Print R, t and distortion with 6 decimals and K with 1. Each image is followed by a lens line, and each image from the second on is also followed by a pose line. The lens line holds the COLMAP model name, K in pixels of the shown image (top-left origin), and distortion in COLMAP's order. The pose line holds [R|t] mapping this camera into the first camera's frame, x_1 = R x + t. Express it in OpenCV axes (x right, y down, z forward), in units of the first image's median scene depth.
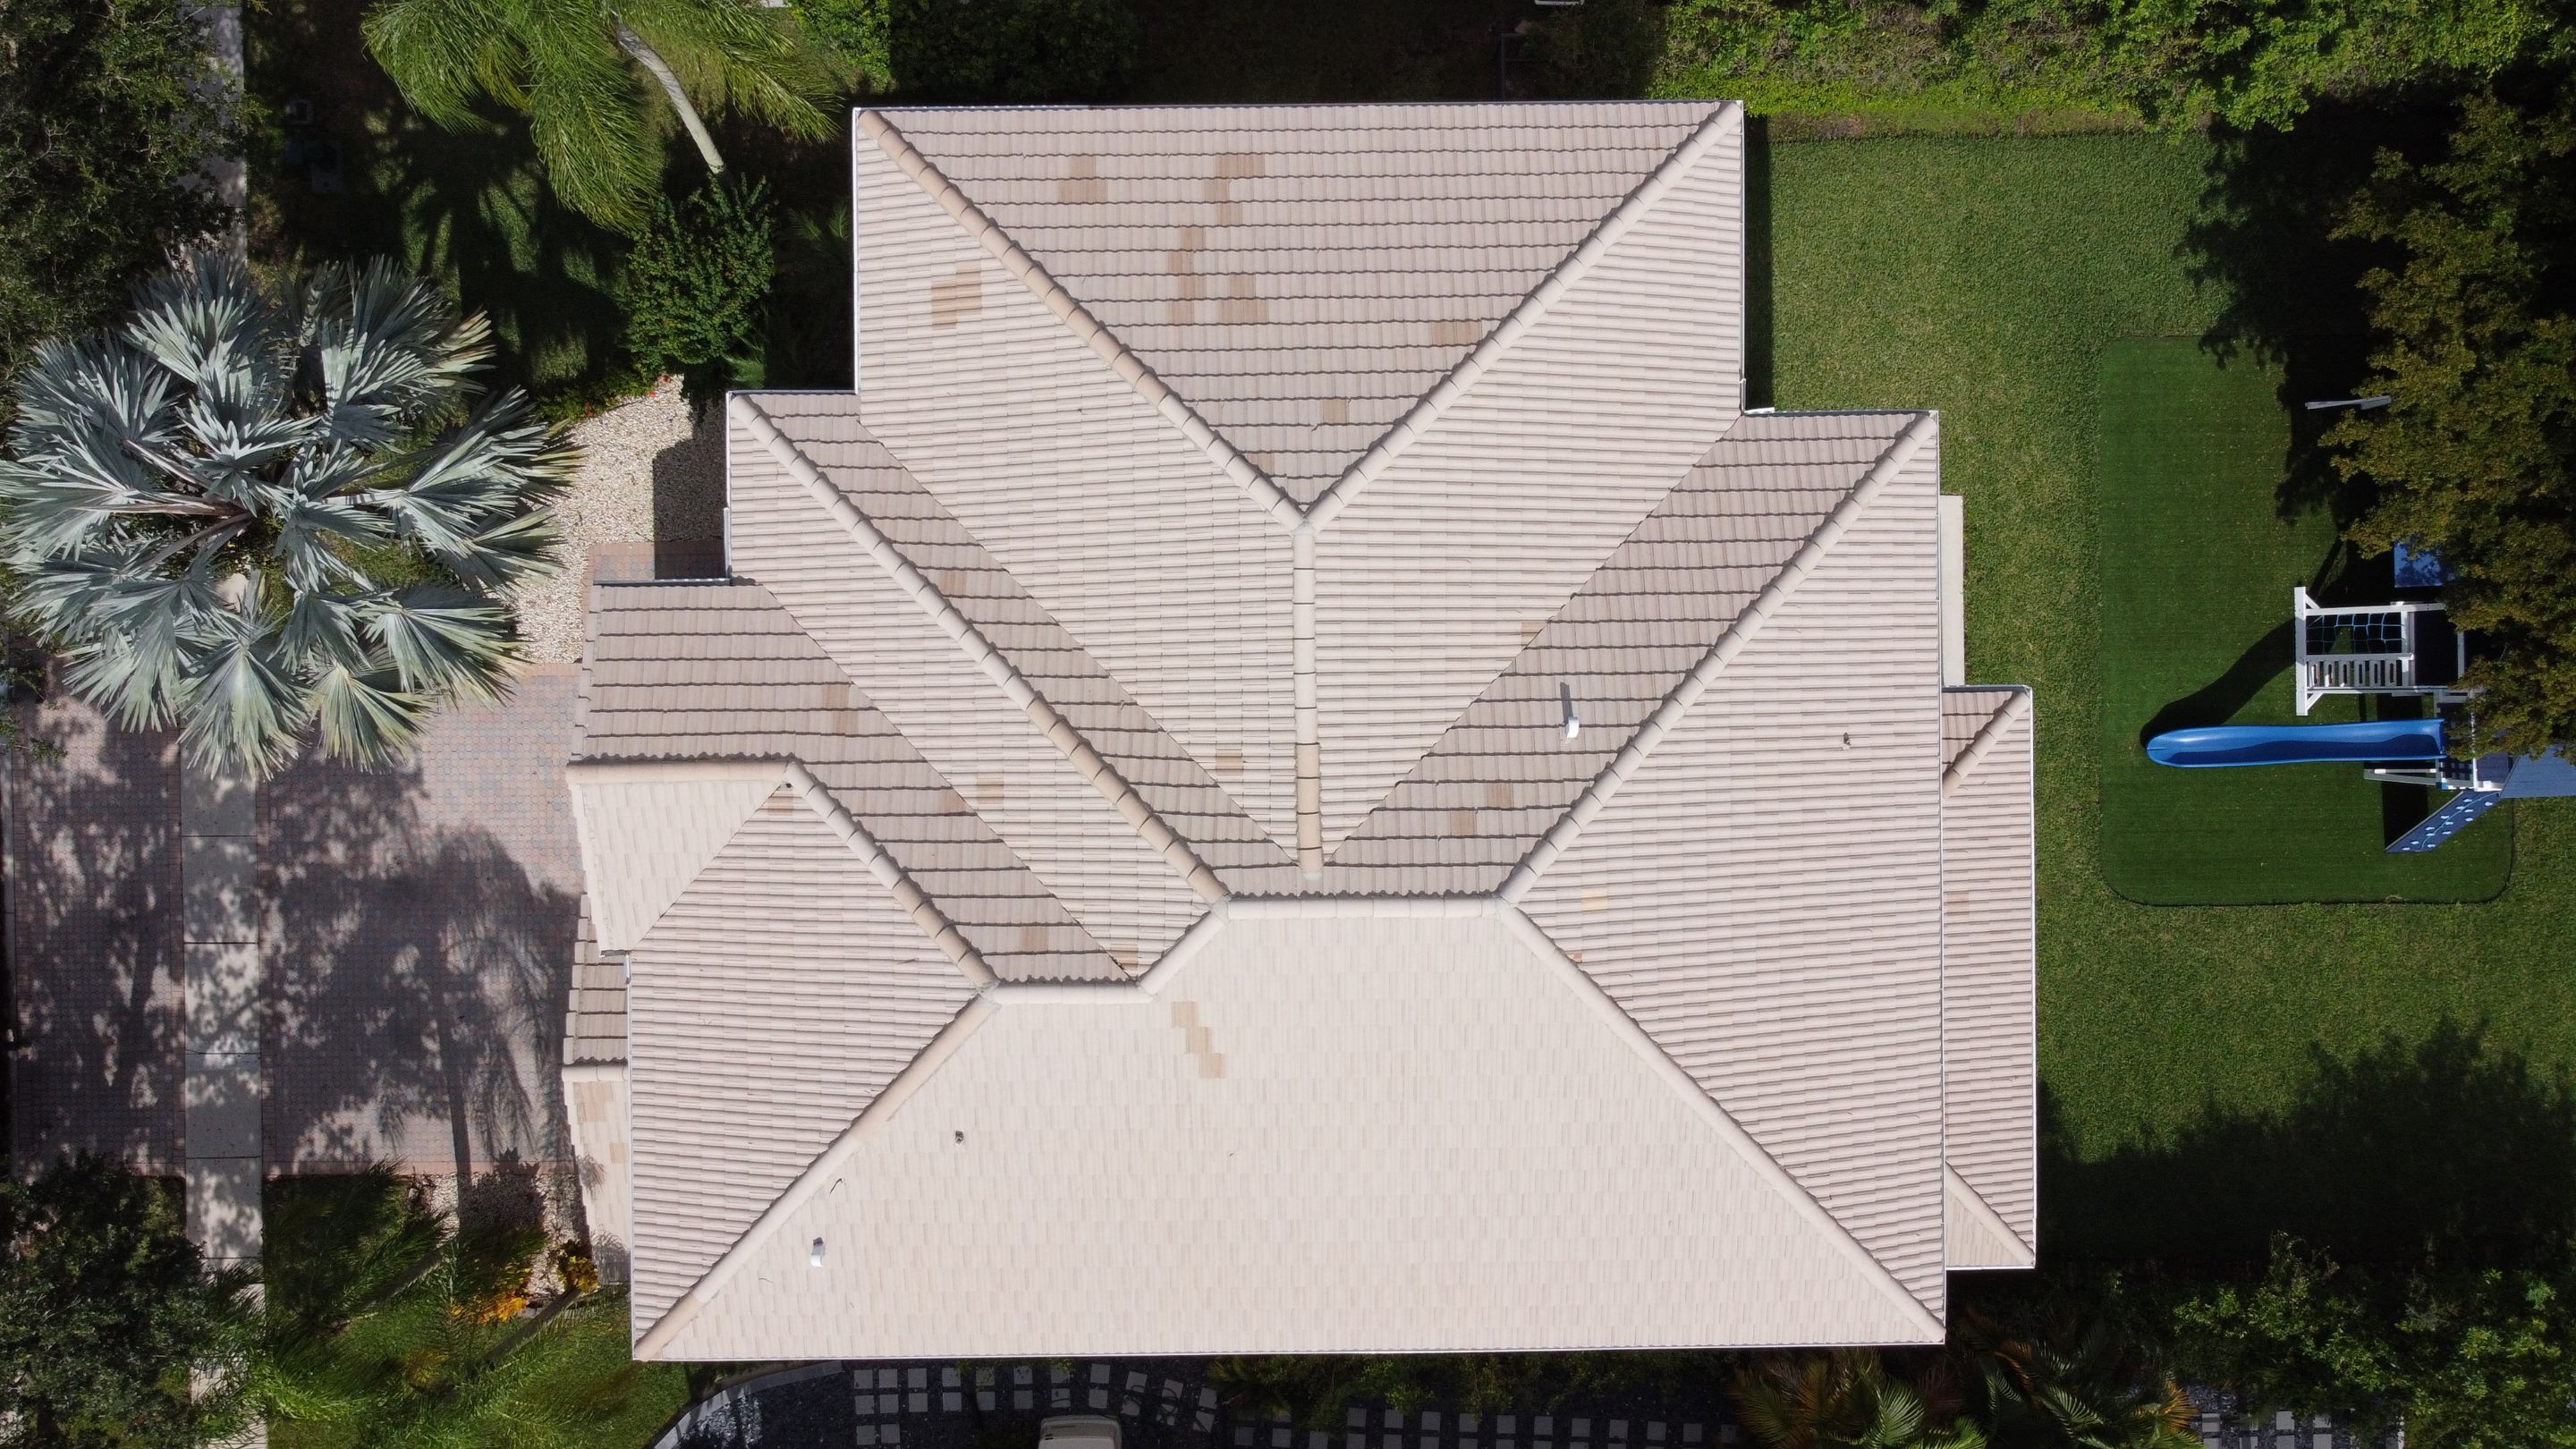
lens RADIAL K [[1938.4, 0, 1285.6], [0, 1938.4, 709.7], [0, 0, 1]] dist [-0.002358, -0.001163]
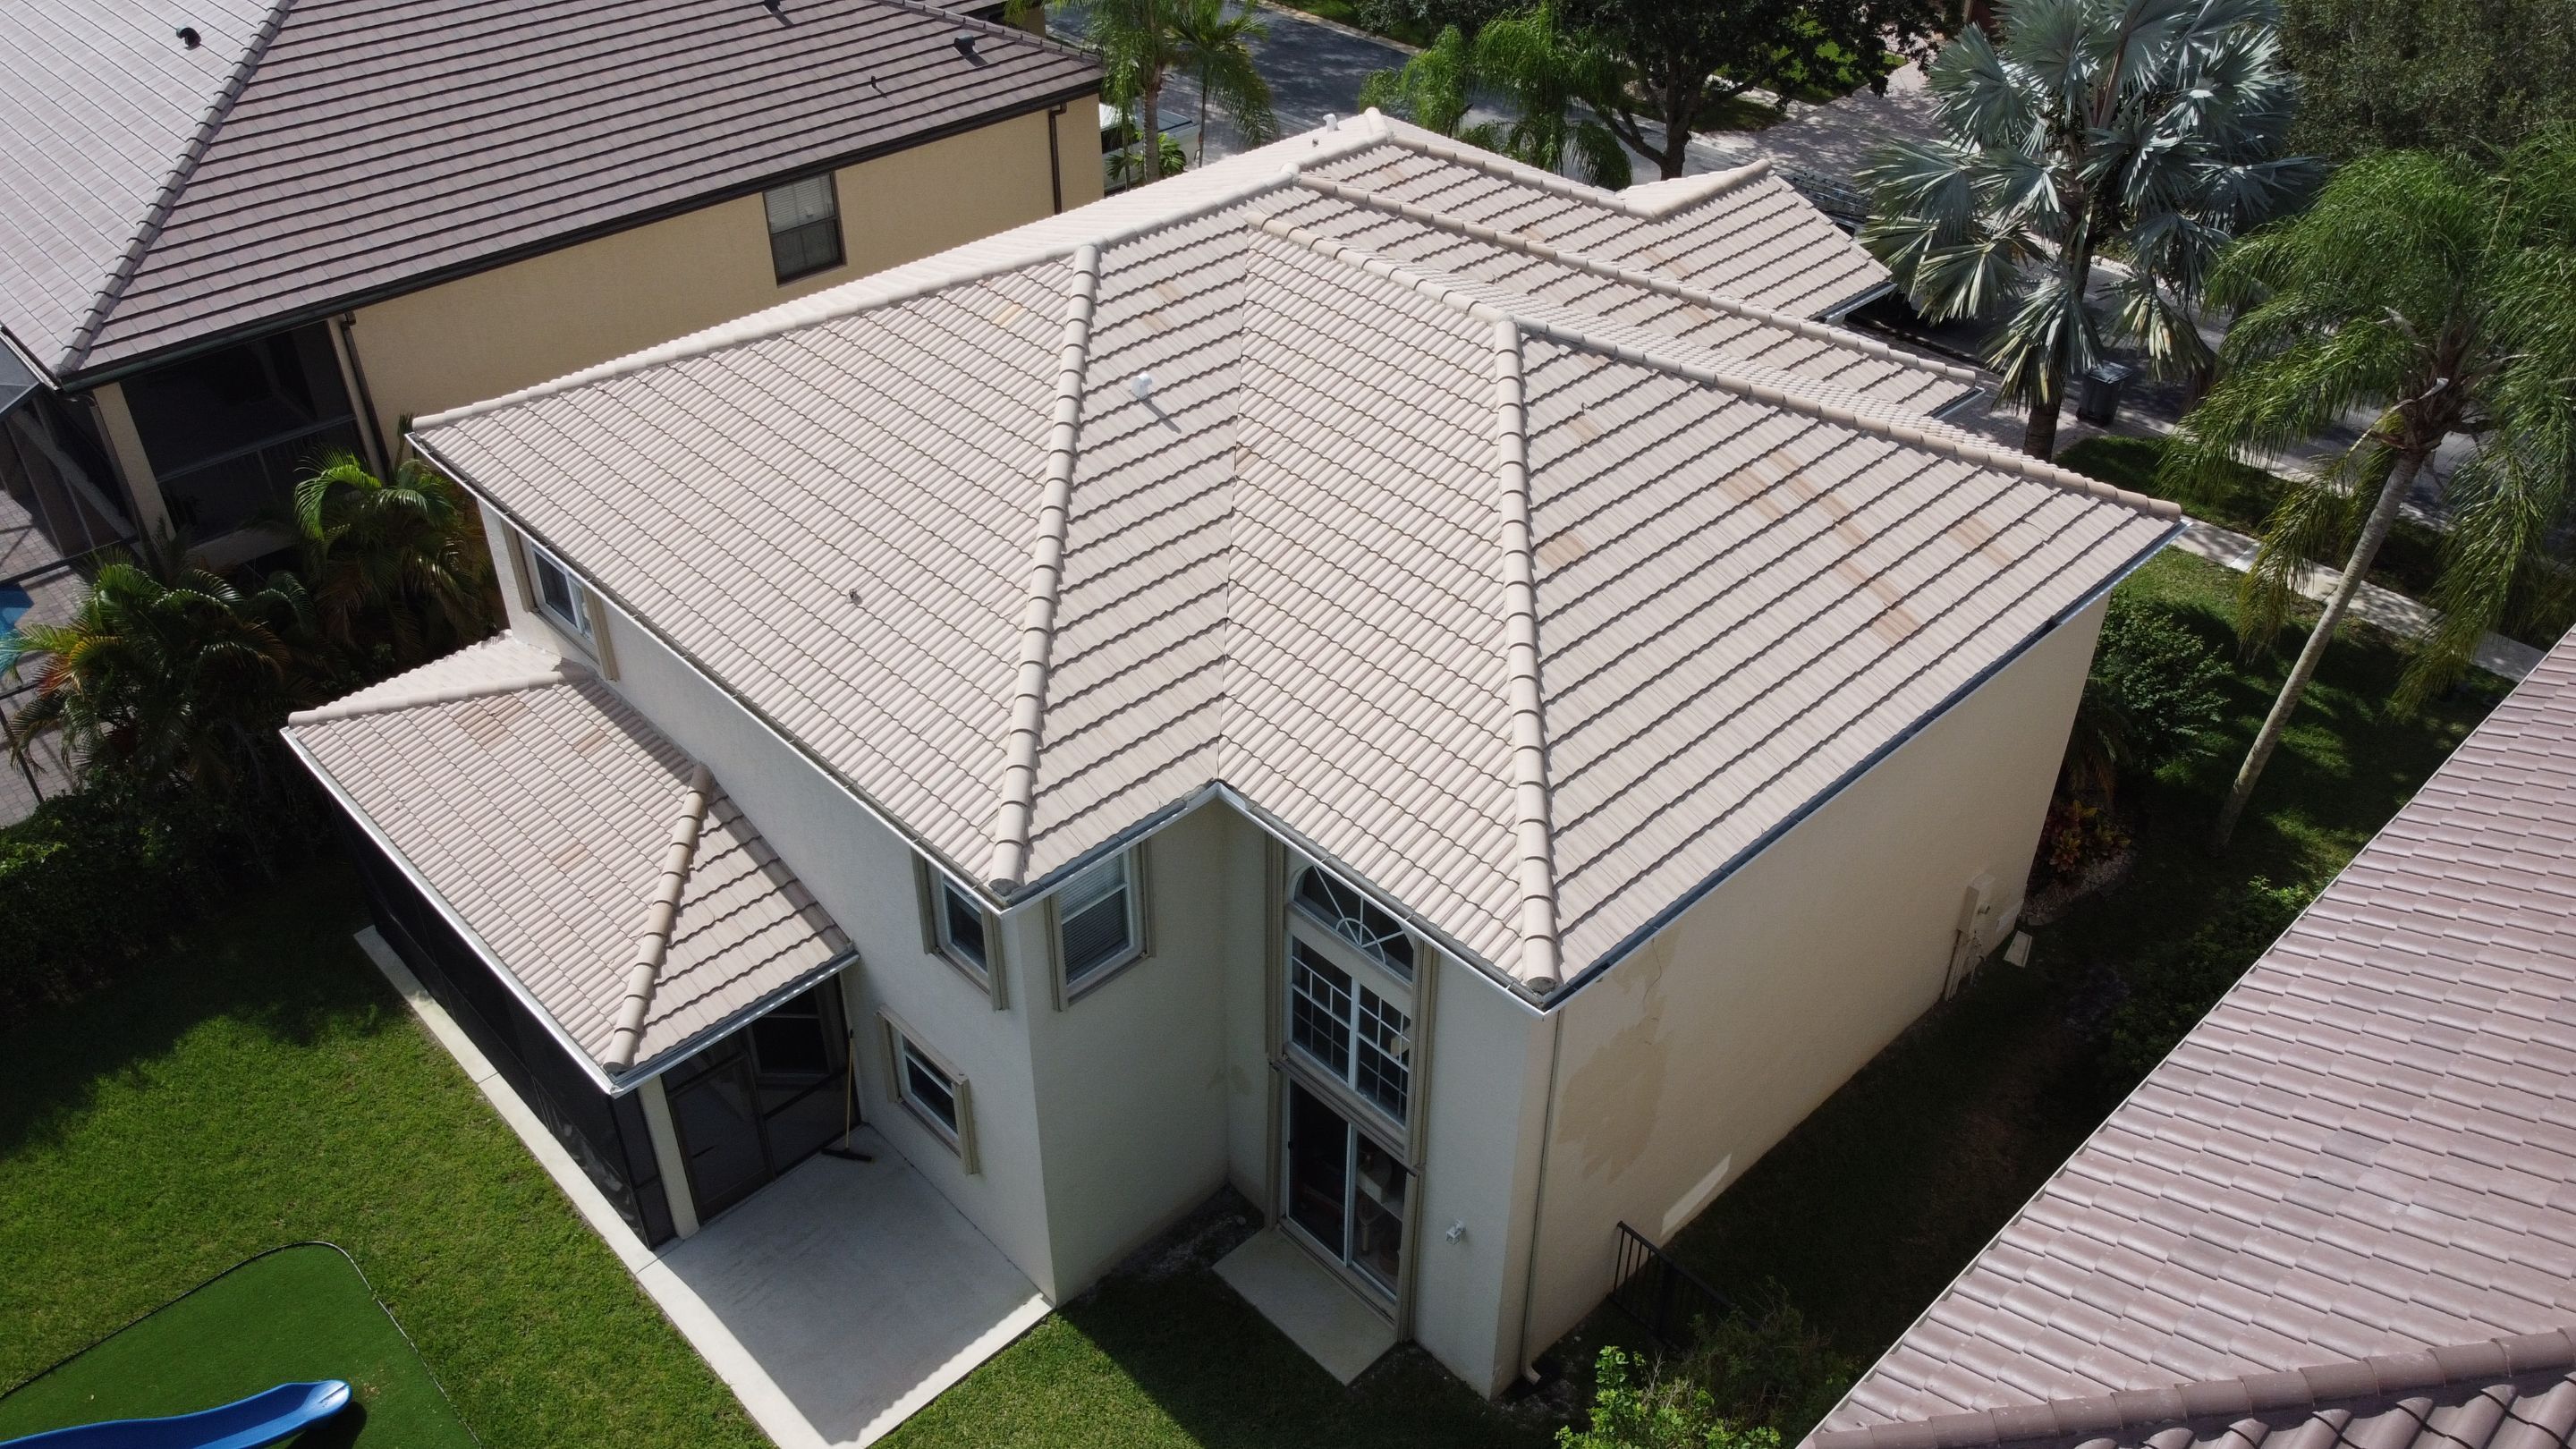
lens RADIAL K [[1938.4, 0, 1285.6], [0, 1938.4, 709.7], [0, 0, 1]] dist [-0.002358, -0.001163]
pose [[-0.731375, 0.390704, -0.558963, 0.666110], [-0.681752, -0.439825, 0.584609, -0.633555], [-0.017437, 0.808643, 0.588041, 0.597584]]
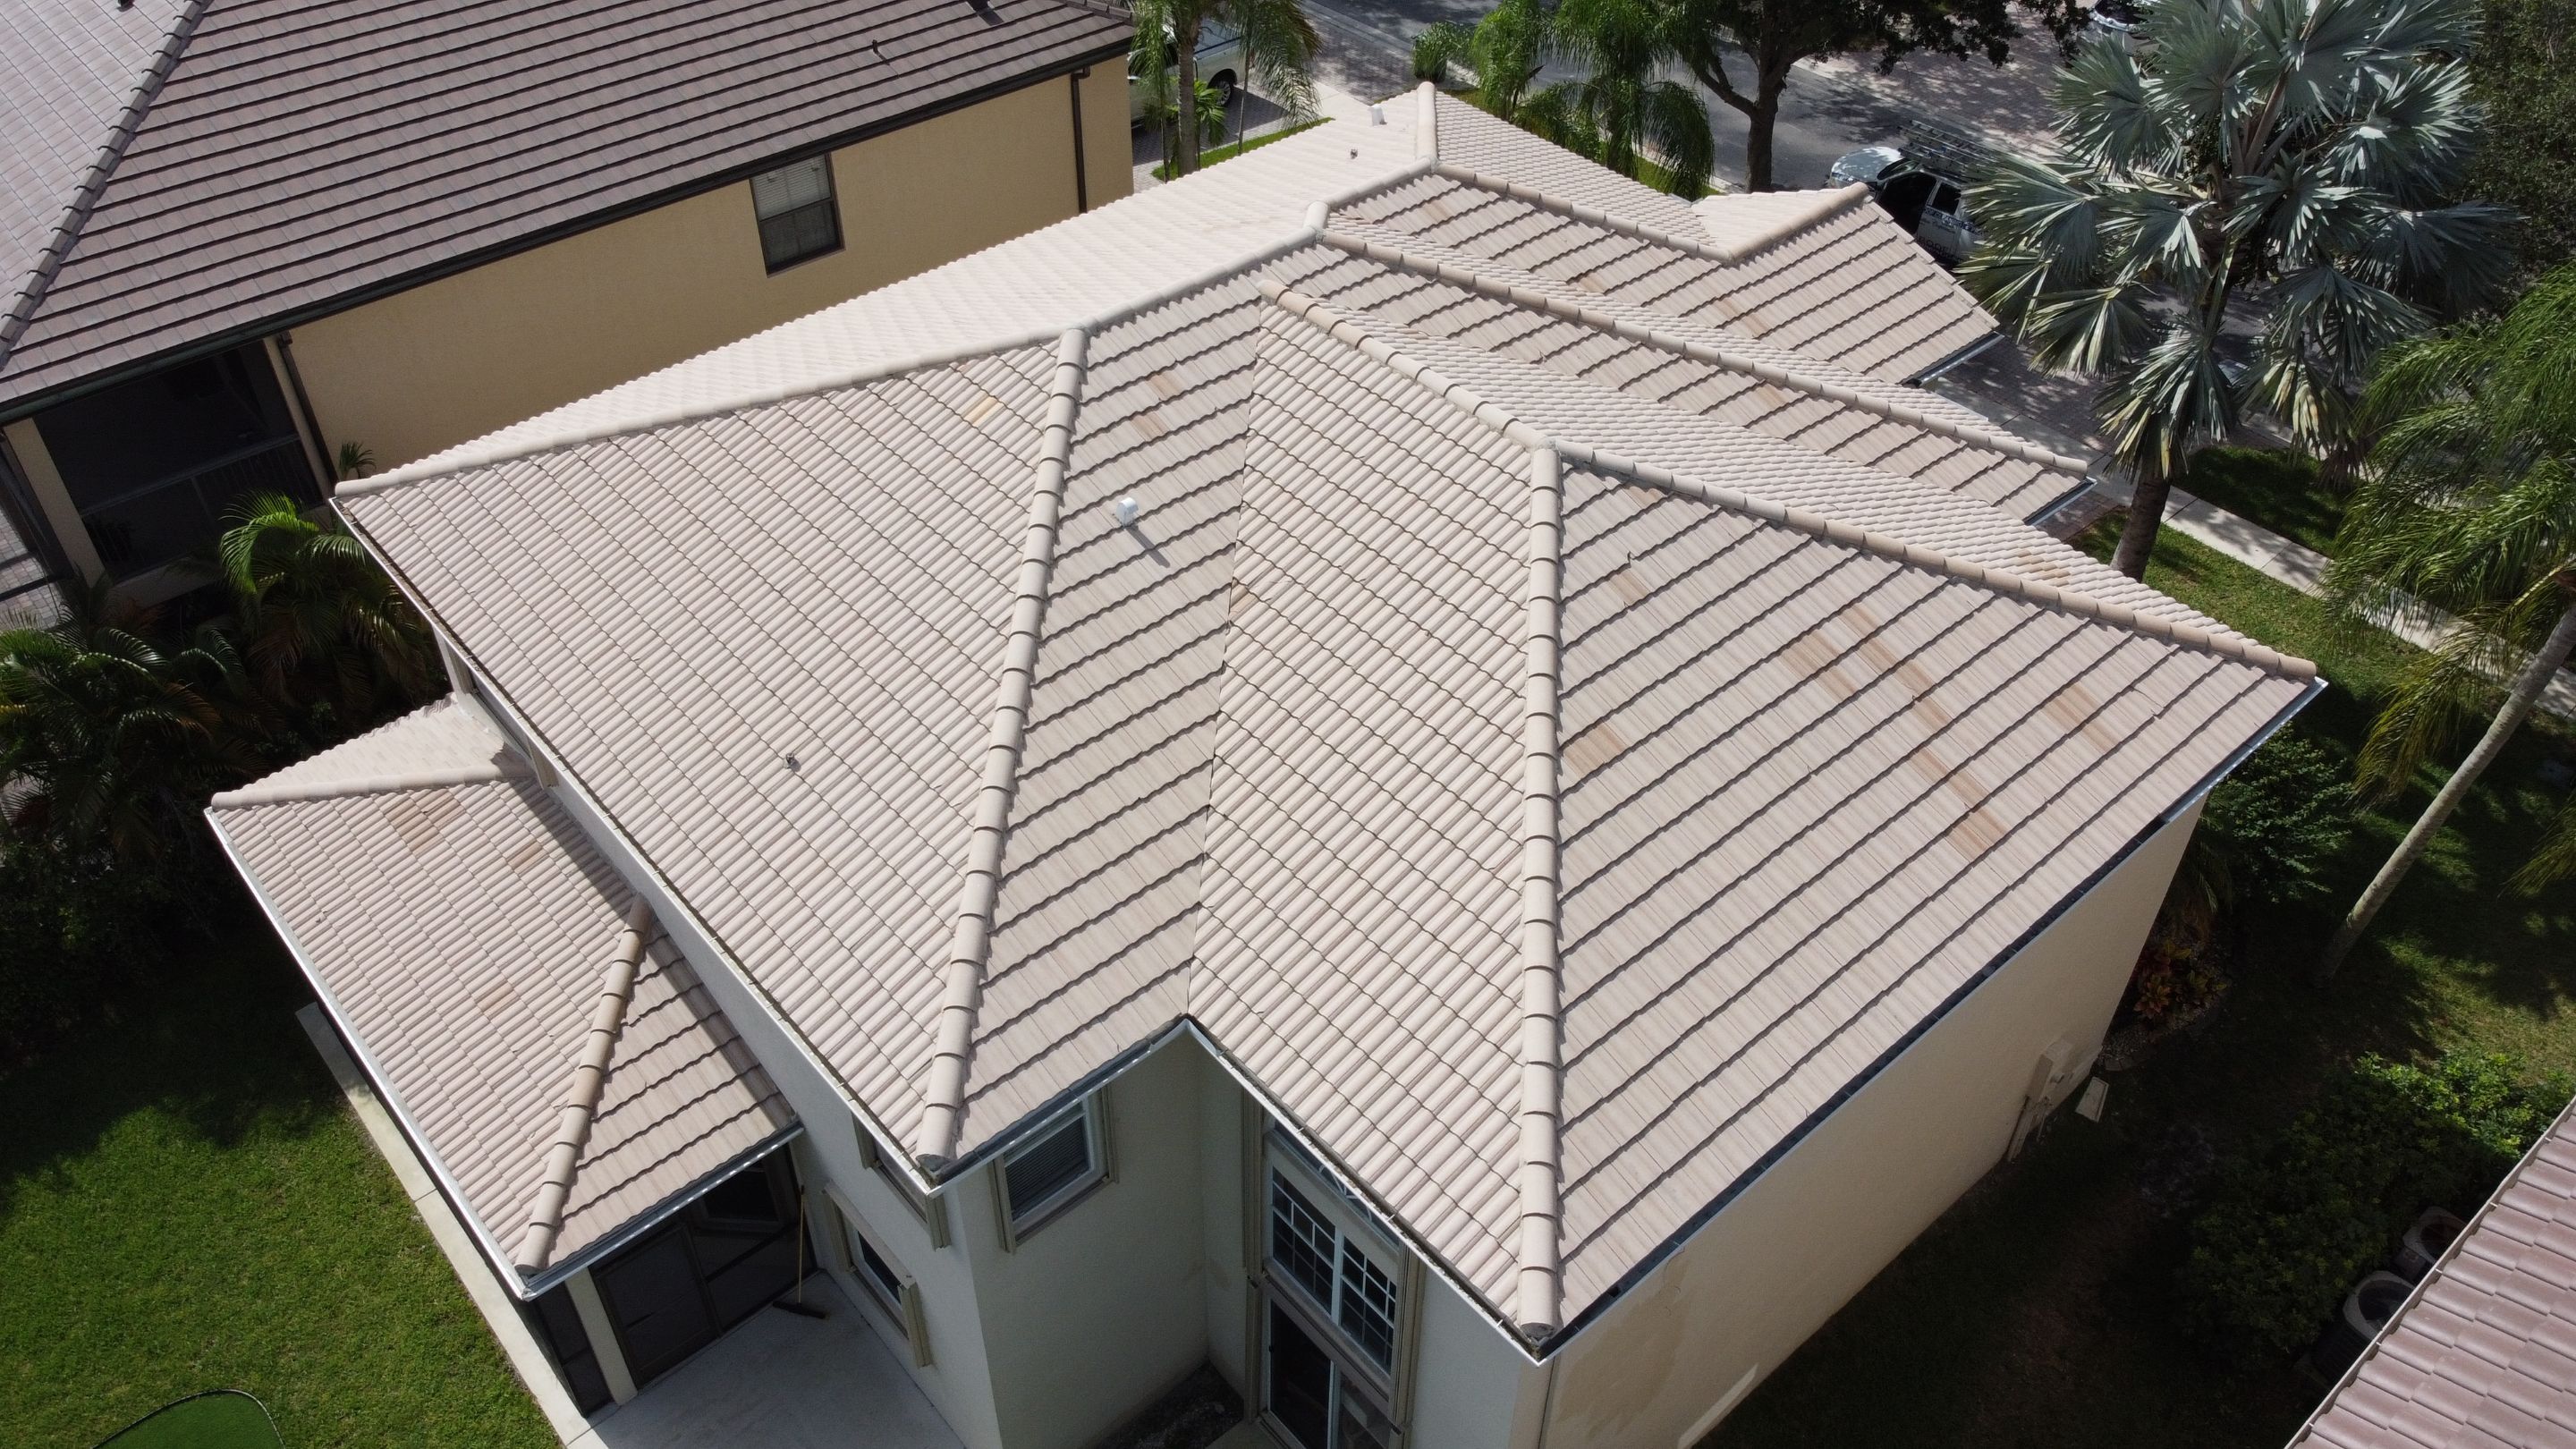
lens RADIAL K [[1938.4, 0, 1285.6], [0, 1938.4, 709.7], [0, 0, 1]] dist [-0.002358, -0.001163]
pose [[-0.762558, 0.414969, -0.496292, 0.528448], [-0.646616, -0.512409, 0.565088, -0.524931], [-0.019811, 0.751823, 0.659067, 0.544669]]
